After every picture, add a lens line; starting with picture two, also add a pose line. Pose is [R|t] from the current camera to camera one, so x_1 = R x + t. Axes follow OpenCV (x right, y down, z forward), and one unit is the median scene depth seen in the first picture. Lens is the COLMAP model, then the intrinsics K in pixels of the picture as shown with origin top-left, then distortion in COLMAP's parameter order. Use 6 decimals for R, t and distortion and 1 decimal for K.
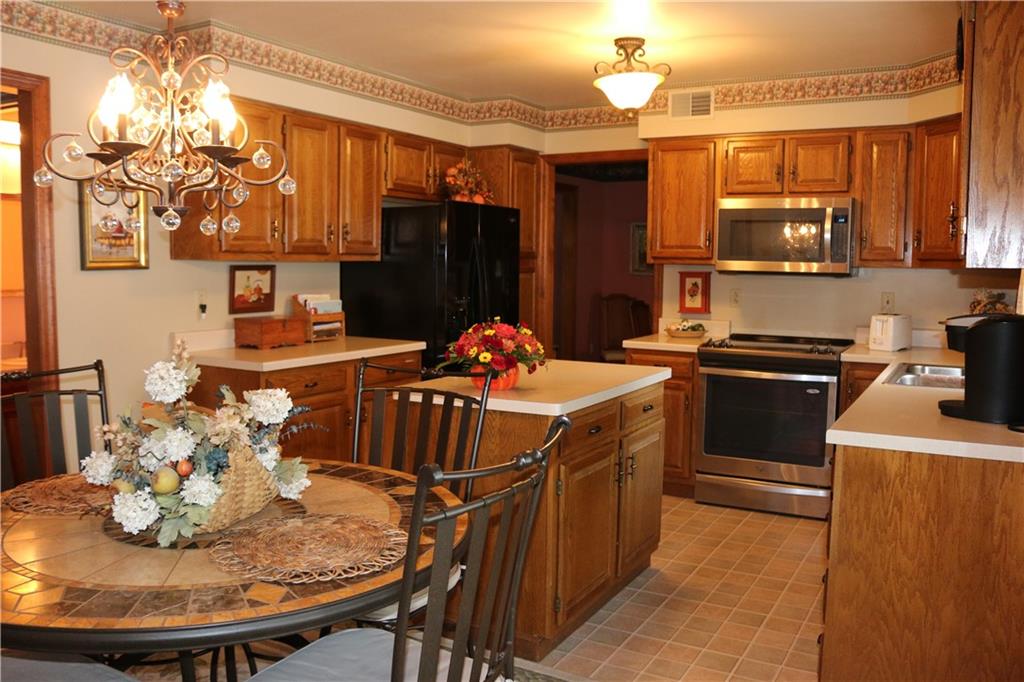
lens RADIAL K [[923.0, 0, 512.0], [0, 923.0, 341.0], [0, 0, 1]] dist [-0.019506, -0.005886]
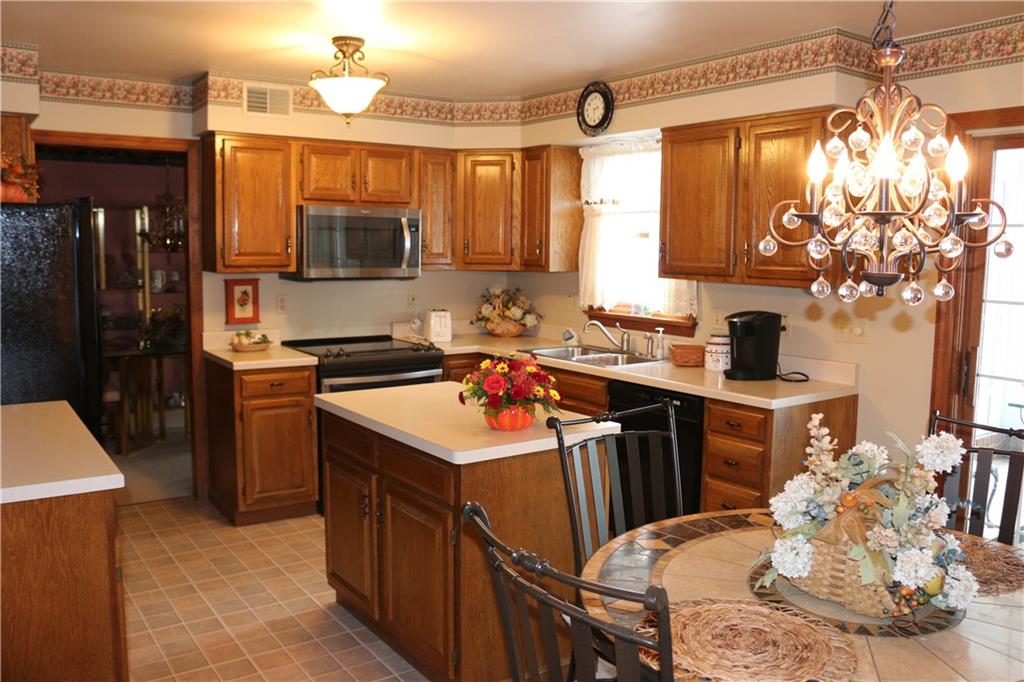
lens RADIAL K [[873.5, 0, 512.0], [0, 873.5, 341.0], [0, 0, 1]] dist [0.003939, 0.001540]
pose [[0.476871, -0.095970, 0.873718, -0.493313], [0.080474, 0.994614, 0.065327, -0.053619], [-0.875282, 0.039158, 0.482026, 0.372113]]
